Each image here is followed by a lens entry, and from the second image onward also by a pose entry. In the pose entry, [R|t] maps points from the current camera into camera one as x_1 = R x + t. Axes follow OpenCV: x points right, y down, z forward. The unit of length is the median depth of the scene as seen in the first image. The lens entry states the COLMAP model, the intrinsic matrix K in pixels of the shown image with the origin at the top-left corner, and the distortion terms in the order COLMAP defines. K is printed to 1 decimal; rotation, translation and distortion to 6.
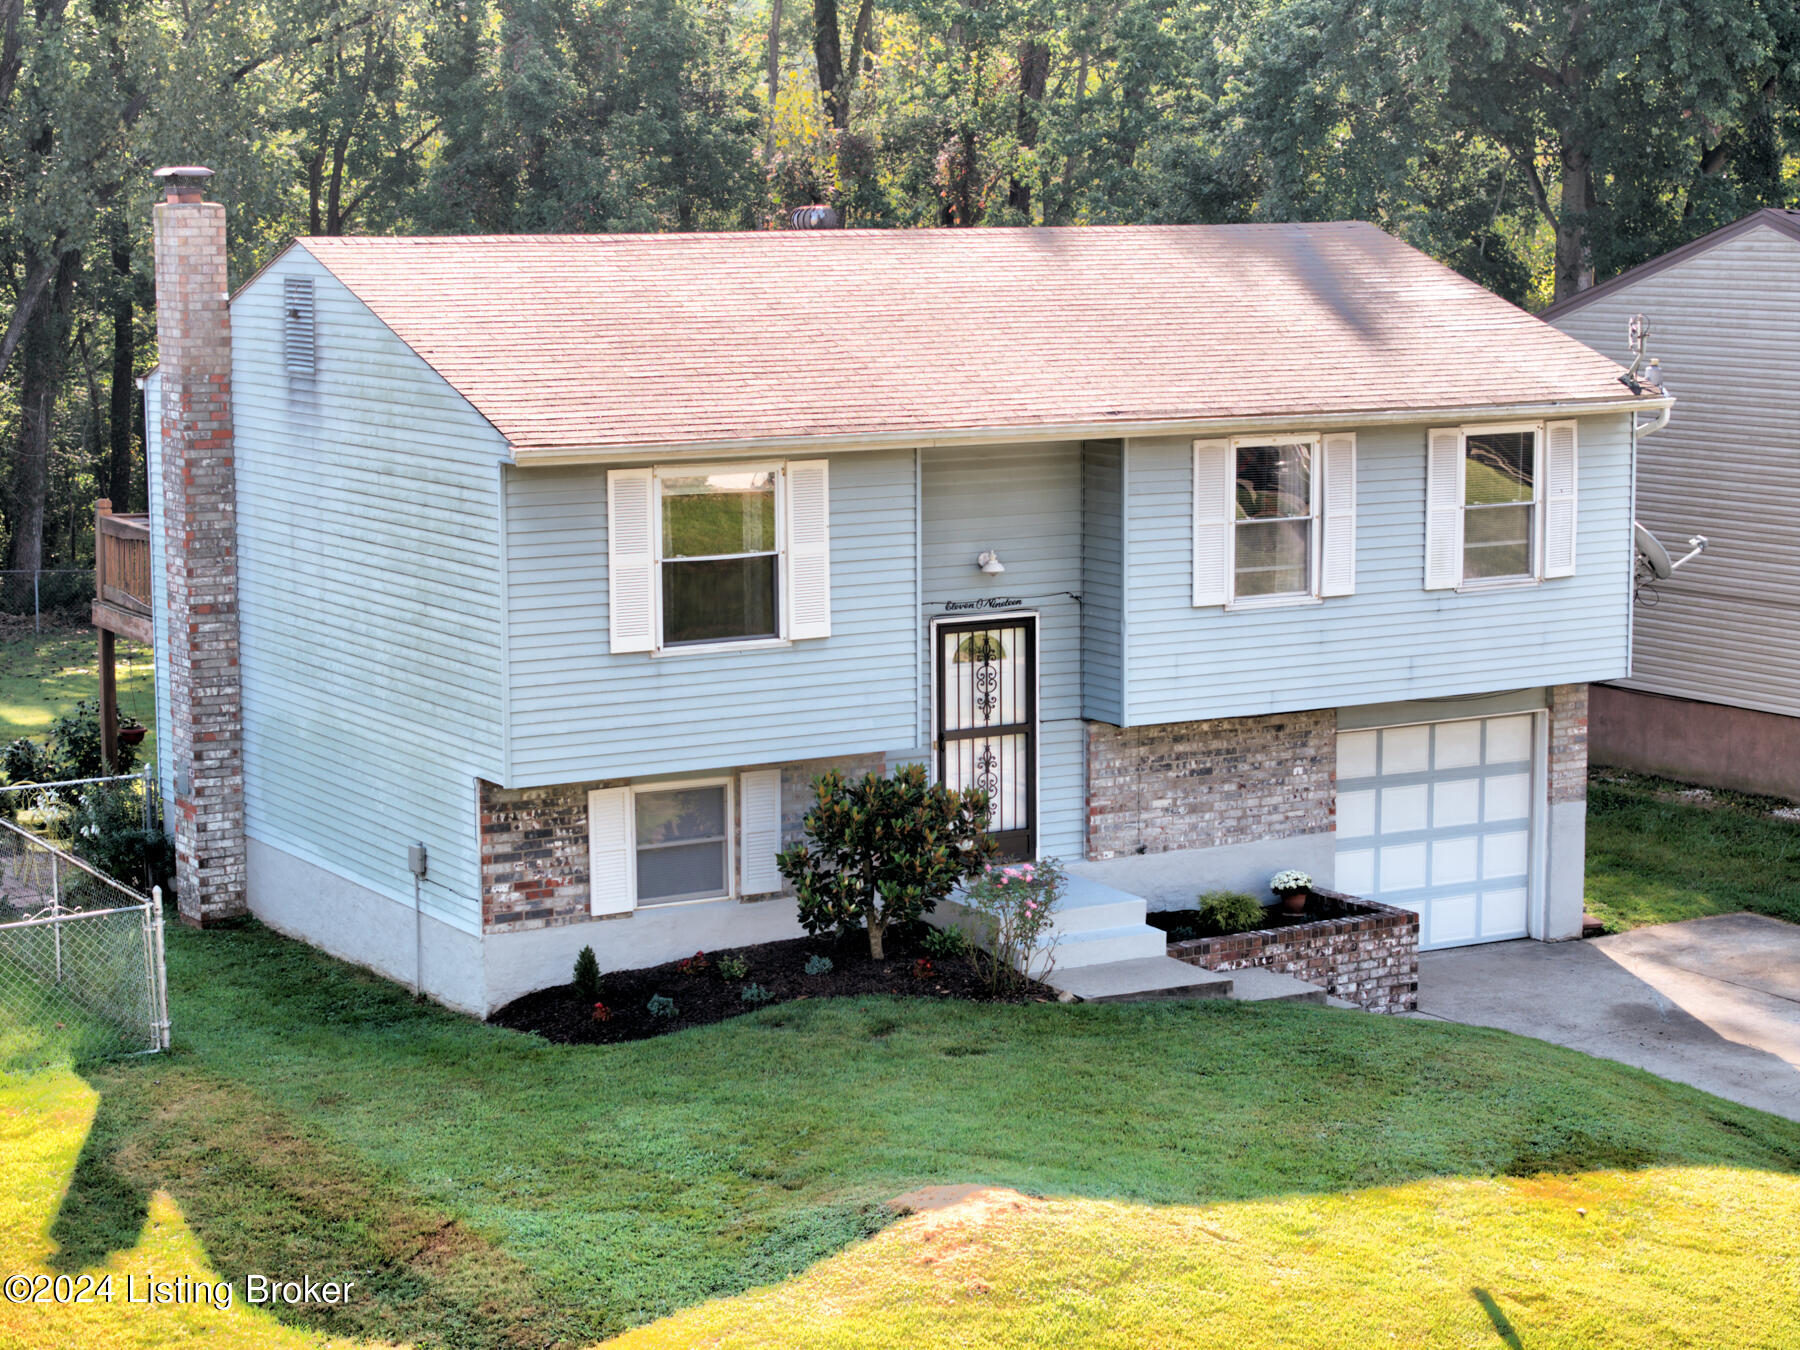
lens RADIAL K [[3599.3, 0, 900.0], [0, 3599.3, 675.0], [0, 0, 1]] dist [-0.031663, 0.332848]
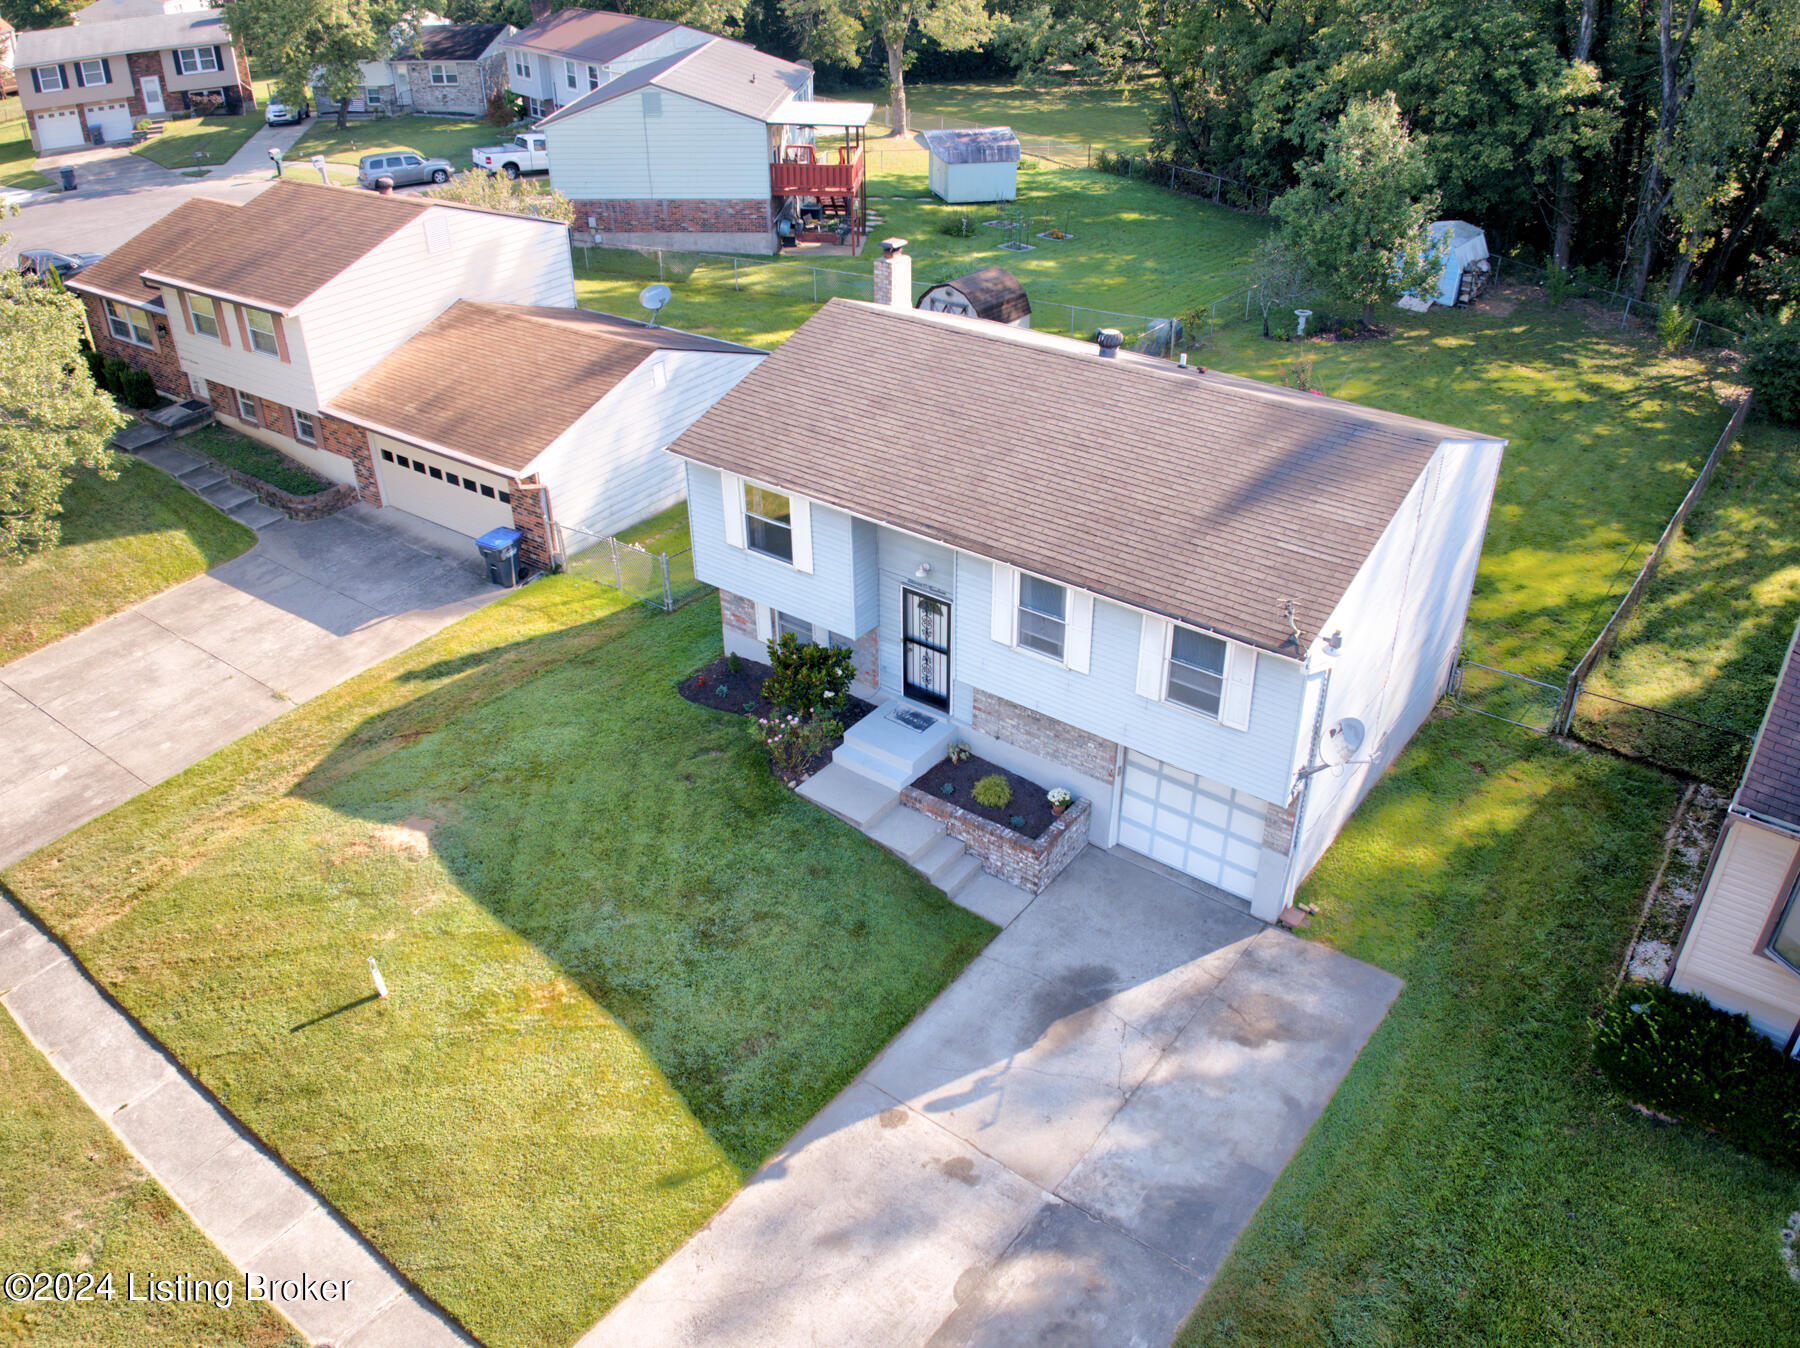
lens RADIAL K [[1386.9, 0, 903.4], [0, 1386.9, 654.6], [0, 0, 1]] dist [-0.107337, 0.004660]
pose [[0.373536, 0.479462, -0.794095, 0.613494], [-0.120748, 0.873909, 0.470853, -0.329592], [0.919723, -0.079996, 0.384330, 0.695912]]
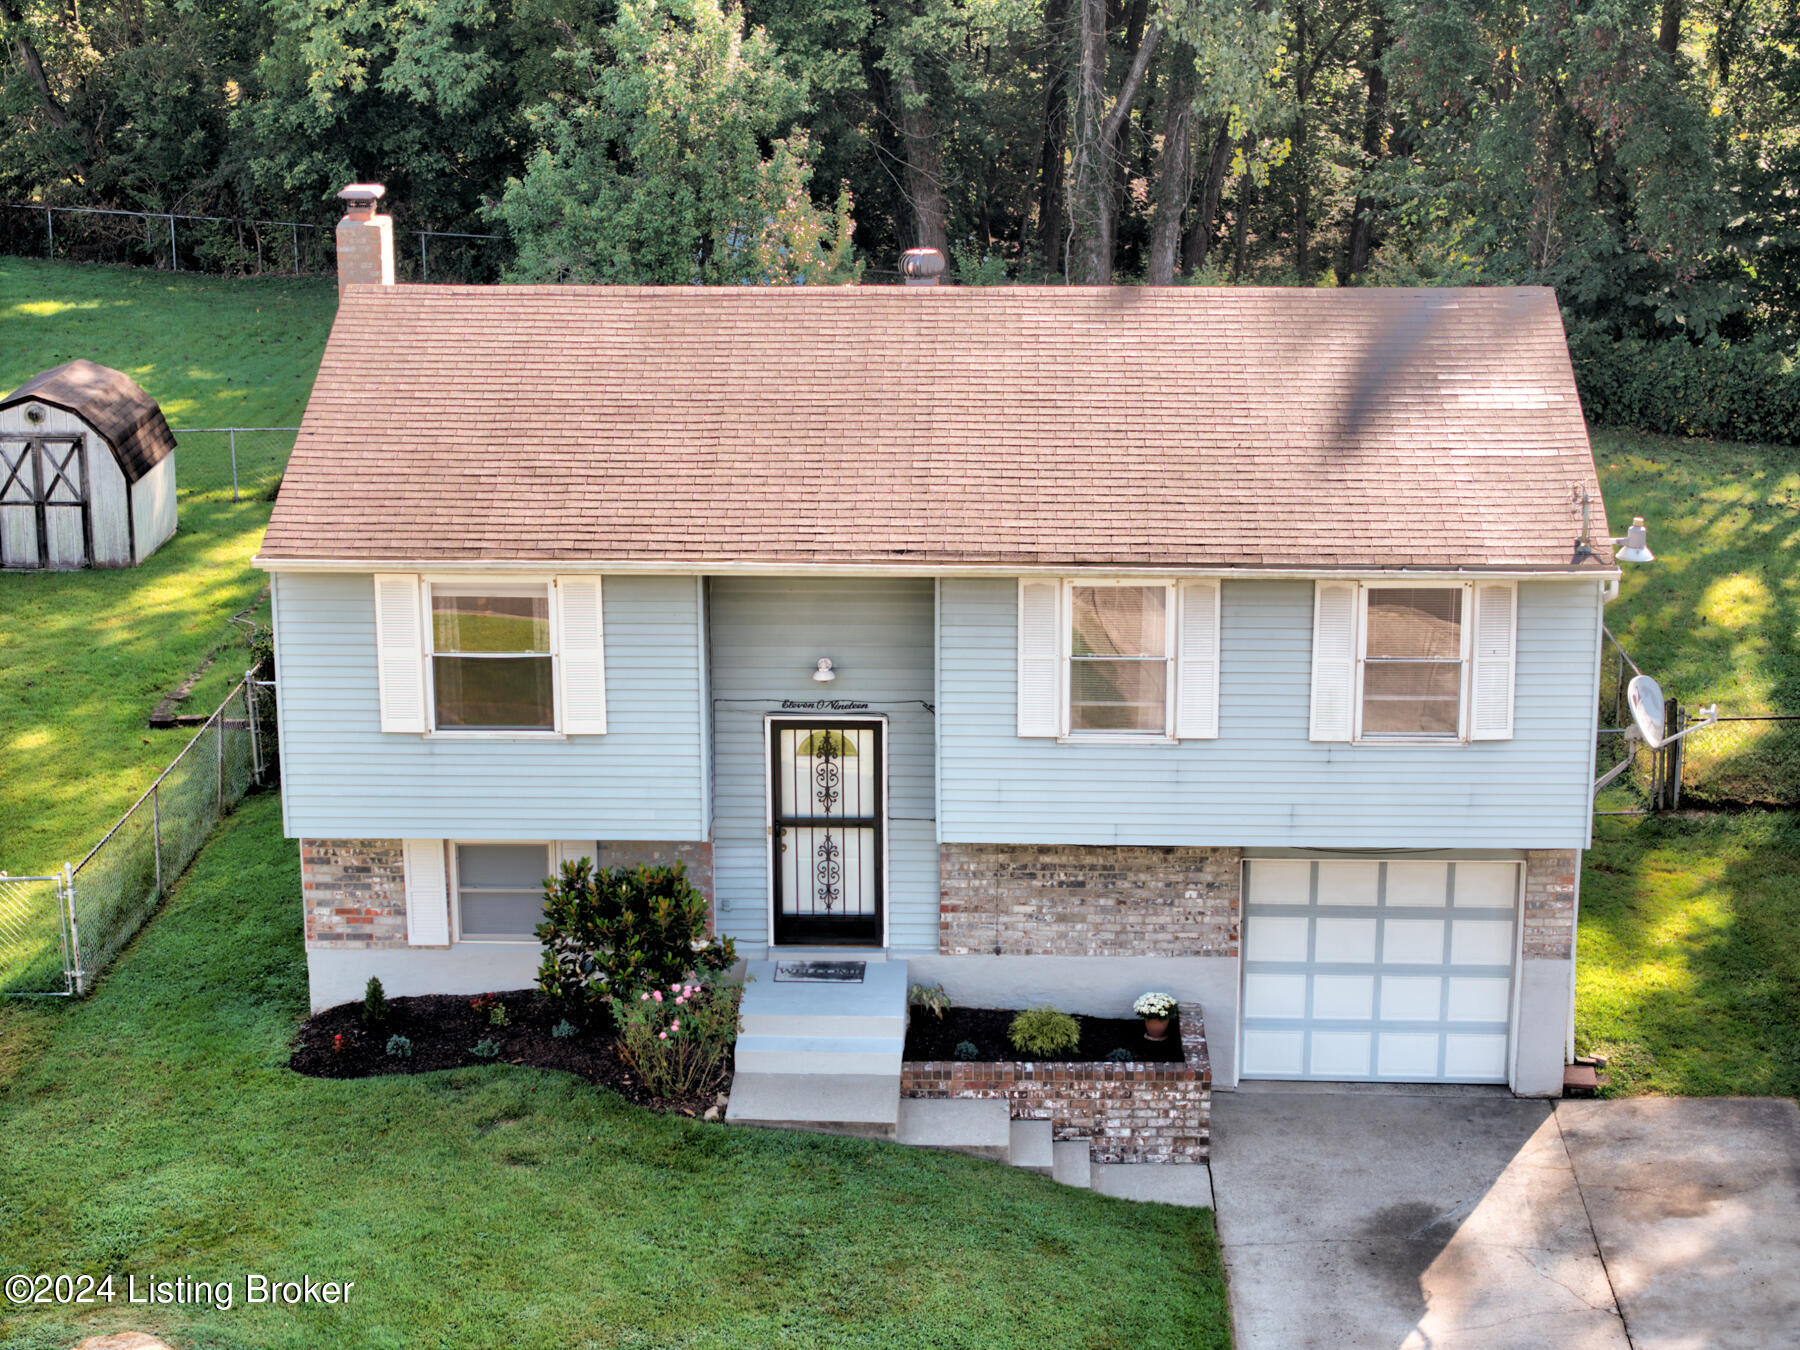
lens RADIAL K [[3599.3, 0, 900.0], [0, 3599.3, 675.0], [0, 0, 1]] dist [-0.031663, 0.332848]
pose [[0.840410, 0.156977, -0.518719, 0.575064], [-0.075108, 0.981632, 0.175378, -0.210566], [0.536722, -0.108430, 0.836763, 0.138666]]
